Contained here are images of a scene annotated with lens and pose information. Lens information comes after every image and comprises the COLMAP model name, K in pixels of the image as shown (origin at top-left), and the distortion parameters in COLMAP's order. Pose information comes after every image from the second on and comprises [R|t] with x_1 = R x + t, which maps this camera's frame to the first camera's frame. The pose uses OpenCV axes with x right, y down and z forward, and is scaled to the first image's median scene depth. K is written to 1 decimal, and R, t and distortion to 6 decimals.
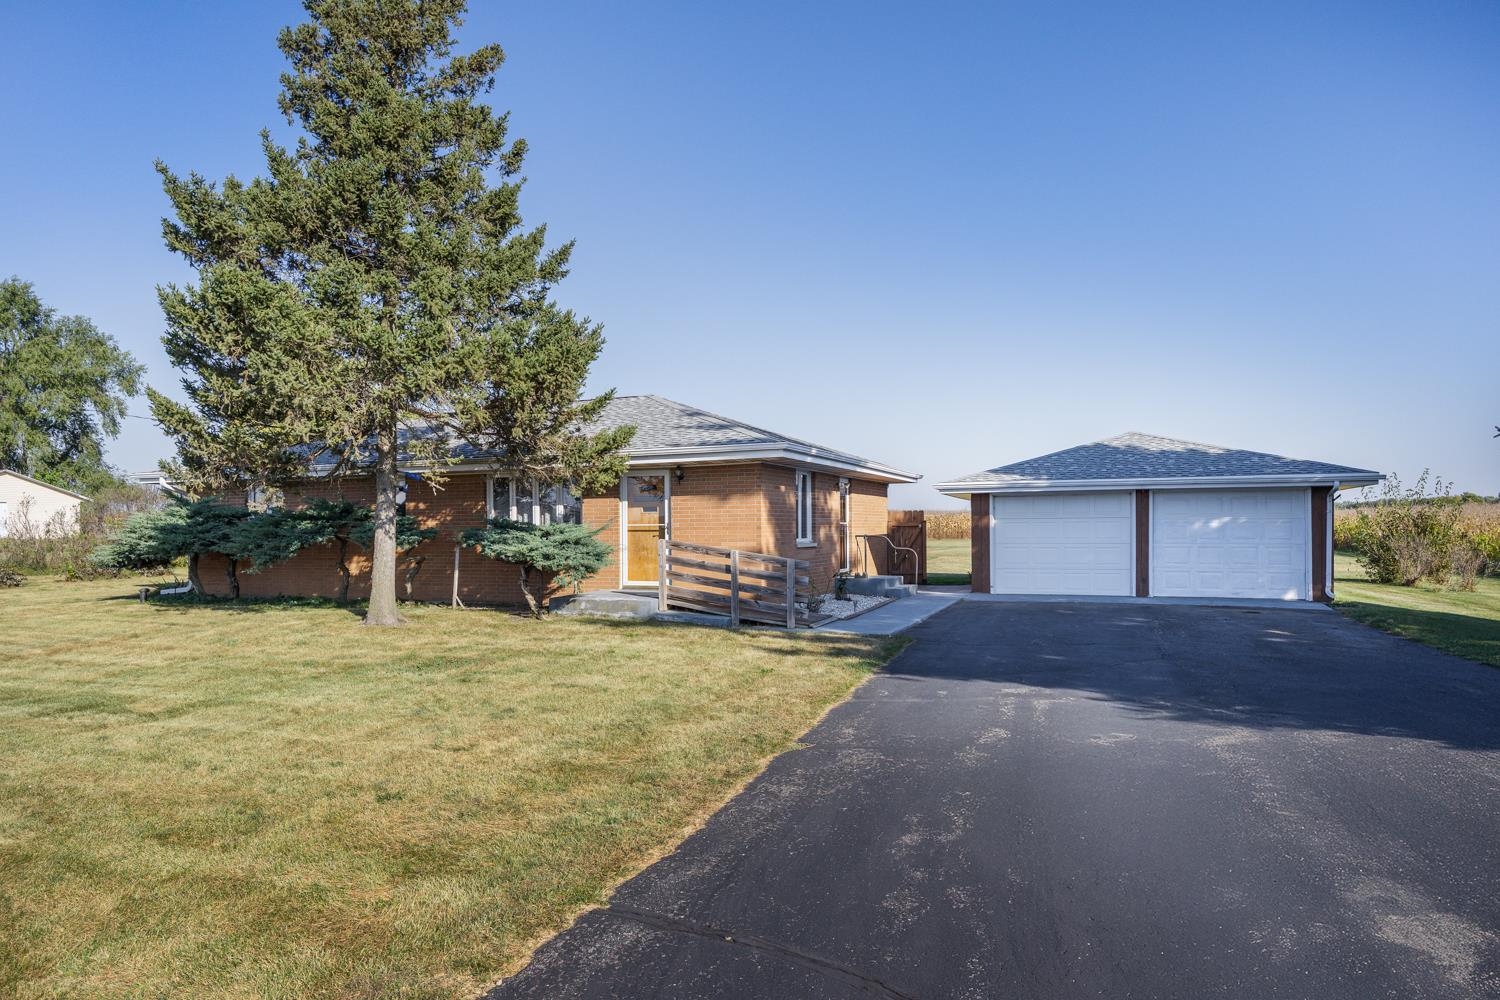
lens RADIAL K [[916.2, 0, 750.0], [0, 916.2, 500.0], [0, 0, 1]] dist [0.003571, 0.000605]
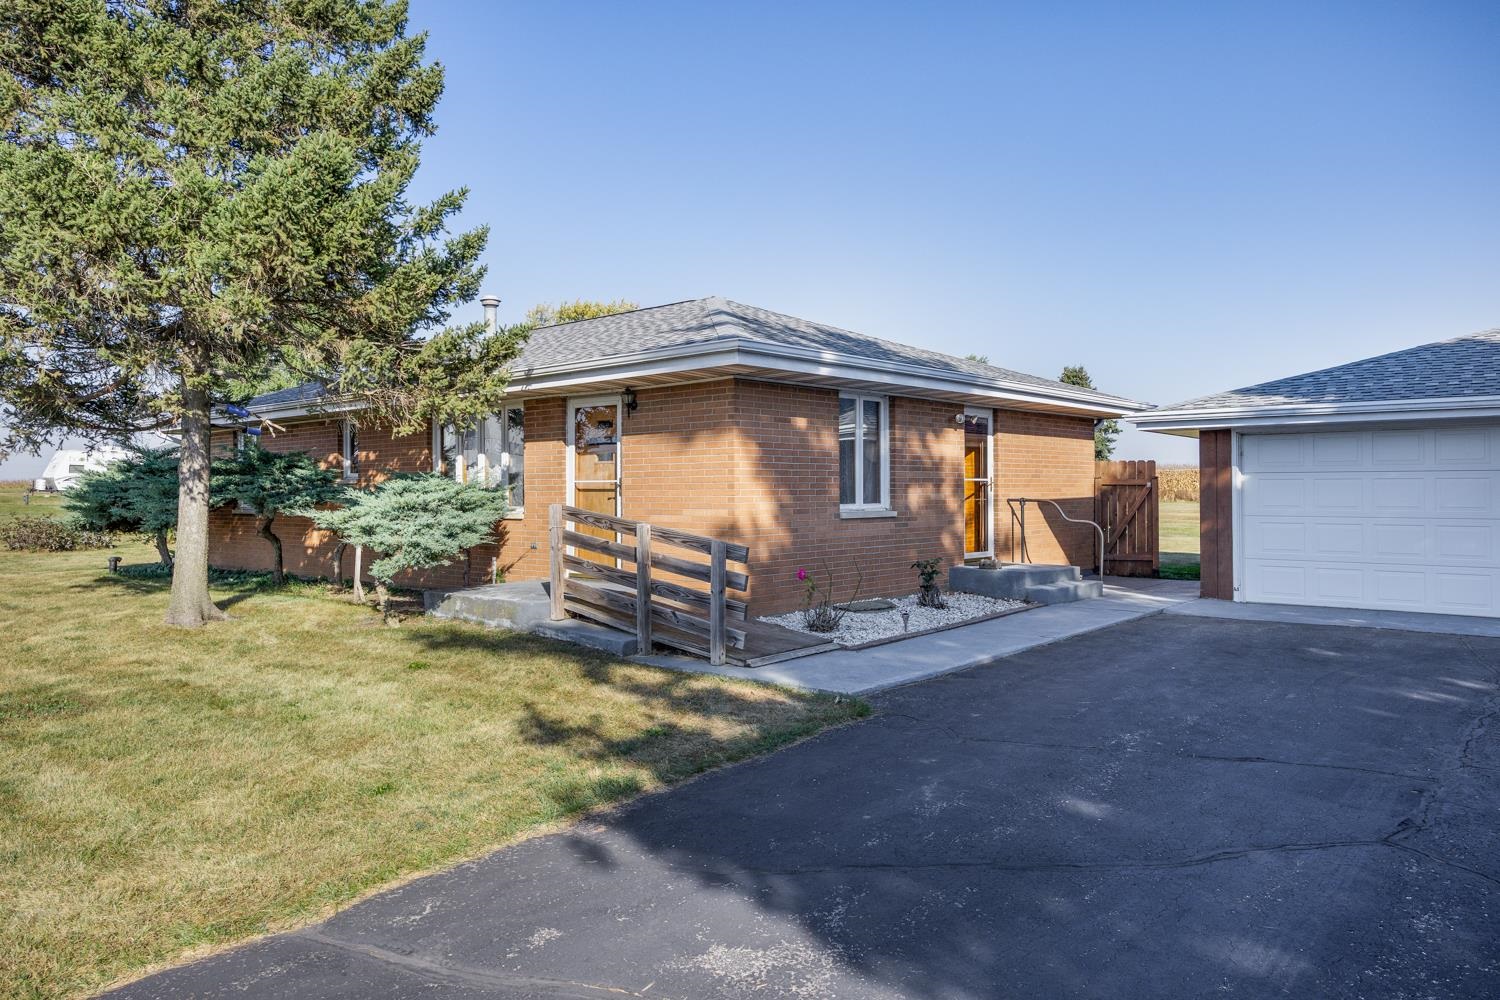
lens RADIAL K [[1031.9, 0, 754.0], [0, 1031.9, 476.3], [0, 0, 1]] dist [-0.005346, -0.002316]
pose [[0.945431, -0.000671, -0.325823, 0.202940], [0.006995, 0.999809, 0.018240, 0.009492], [0.325749, -0.019524, 0.945255, 0.302338]]
